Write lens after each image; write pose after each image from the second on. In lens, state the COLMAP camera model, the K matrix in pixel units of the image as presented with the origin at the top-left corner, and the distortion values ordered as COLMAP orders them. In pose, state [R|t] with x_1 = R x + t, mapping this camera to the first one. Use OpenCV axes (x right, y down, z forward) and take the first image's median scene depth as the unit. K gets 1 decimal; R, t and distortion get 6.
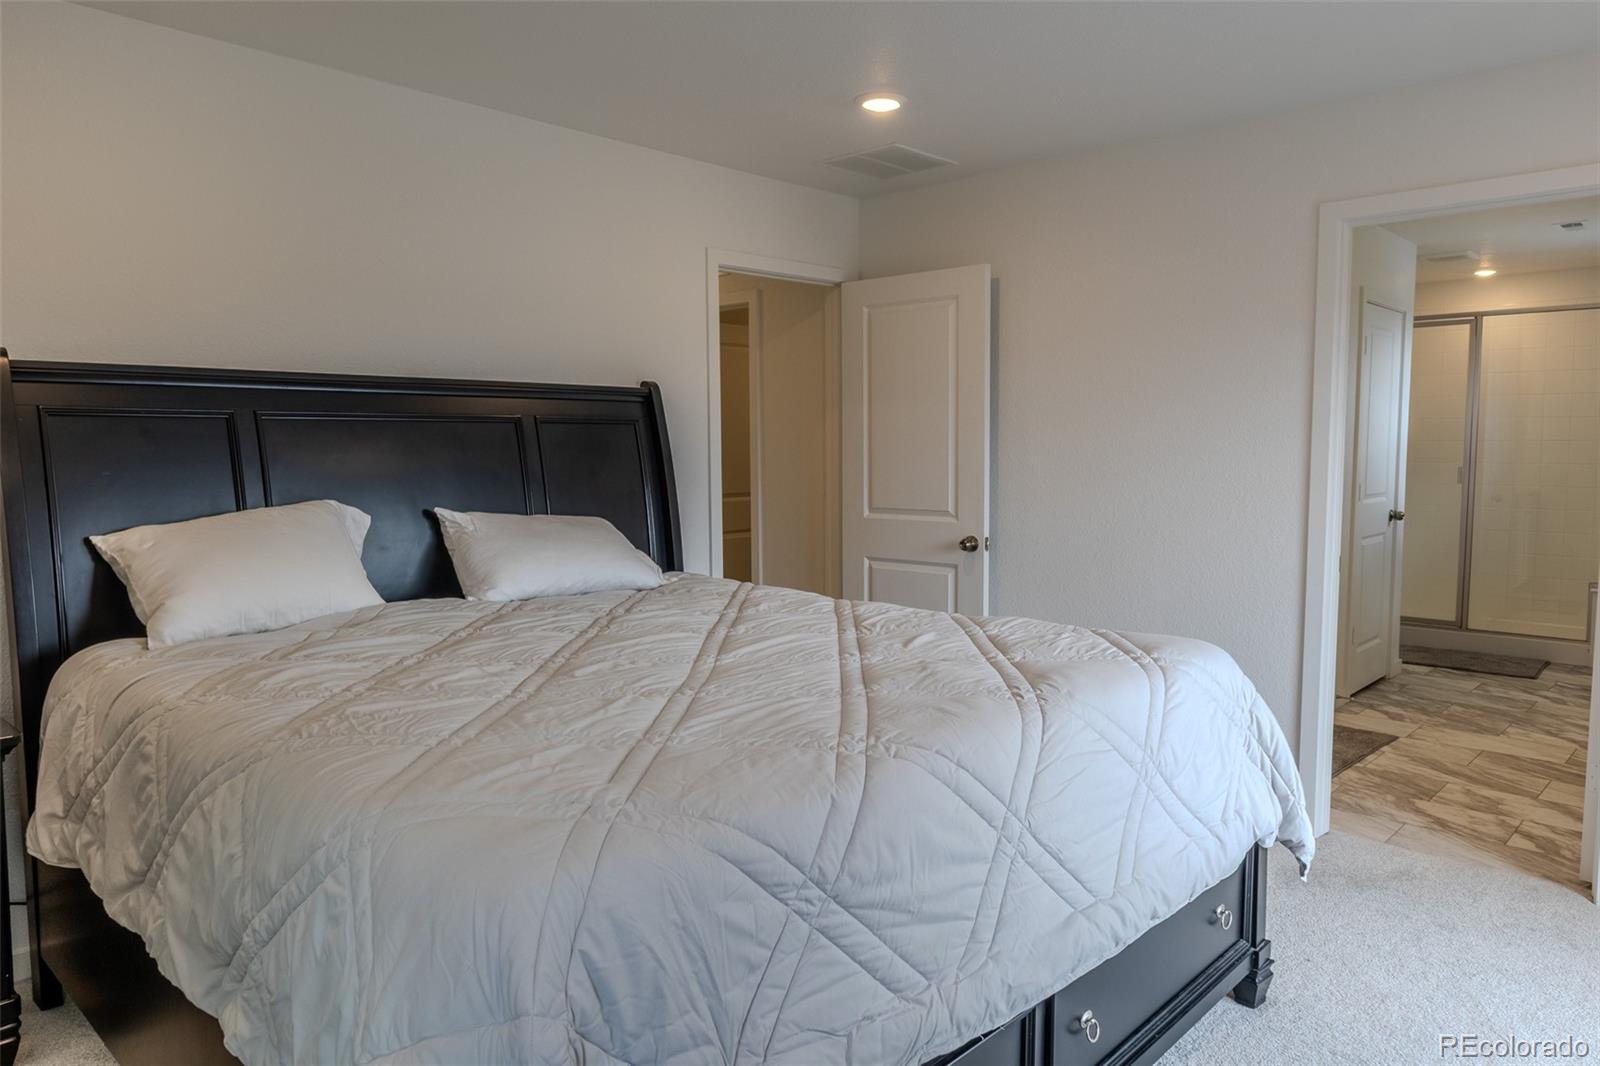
lens RADIAL K [[1081.3, 0, 802.8], [0, 1081.3, 542.5], [0, 0, 1]] dist [-0.010587, -0.003844]
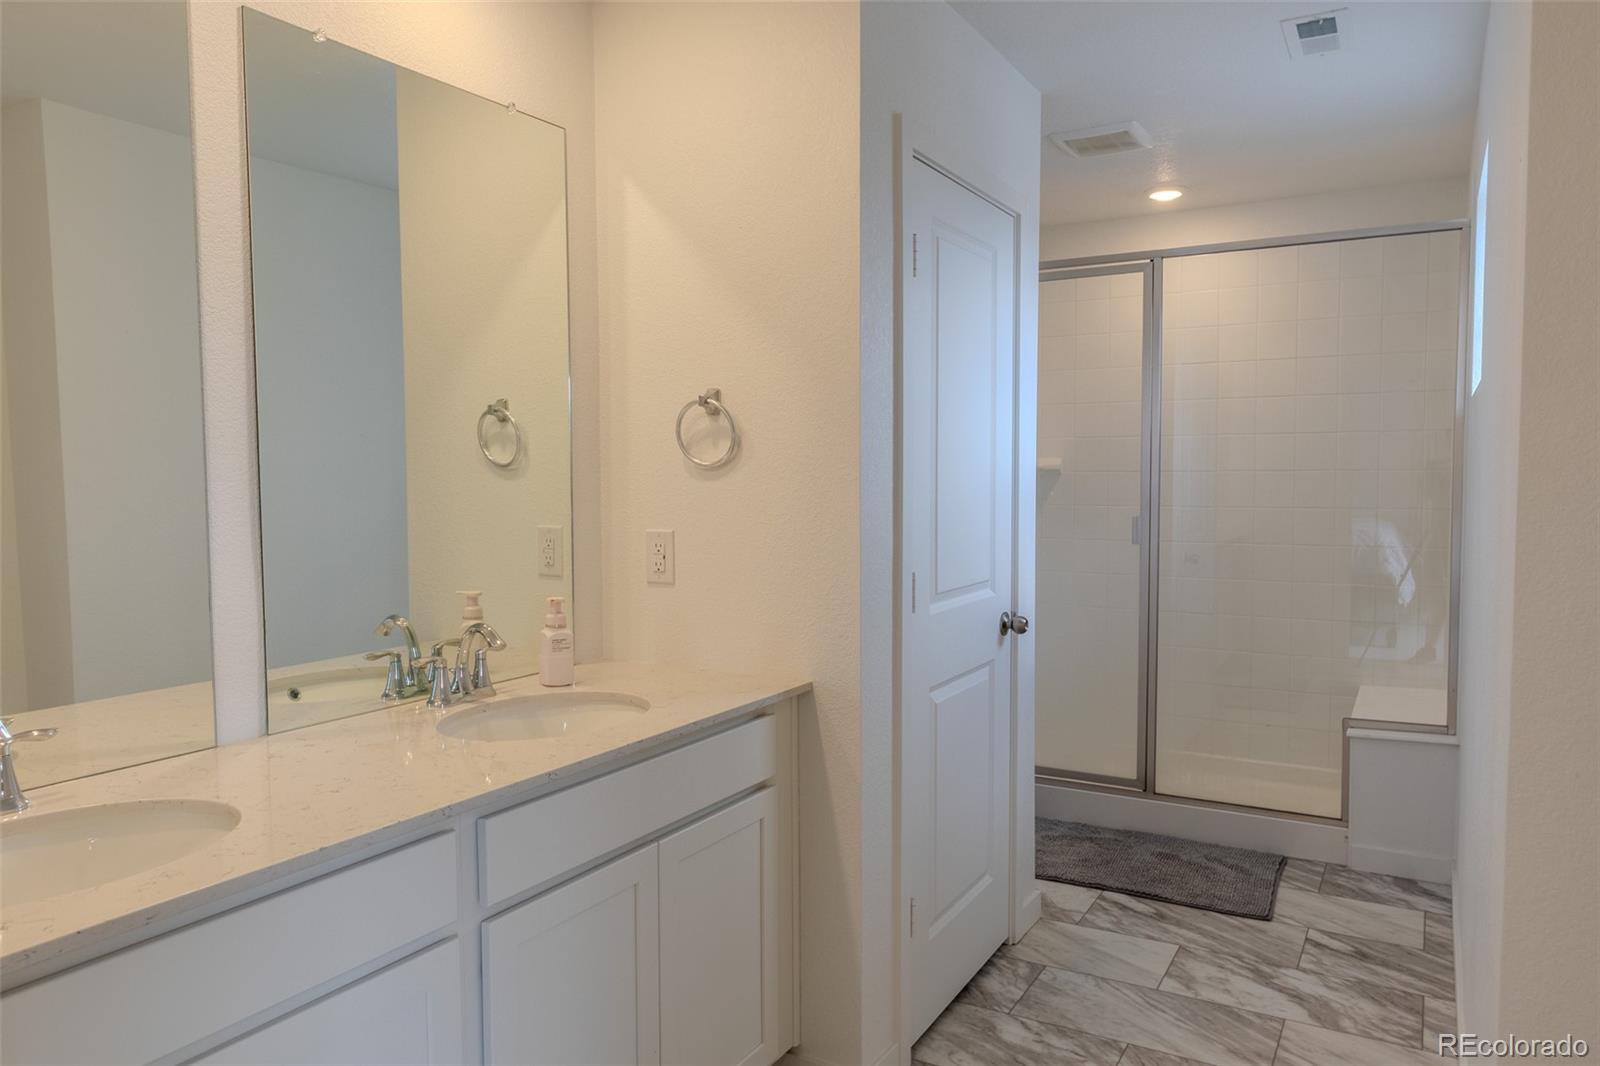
lens RADIAL K [[1081.3, 0, 798.7], [0, 1081.3, 528.4], [0, 0, 1]] dist [-0.010587, -0.003844]
pose [[0.974337, -0.010445, 0.224854, 0.306062], [0.018304, 0.999291, -0.032896, -0.048605], [-0.224351, 0.036168, 0.973837, 0.478819]]
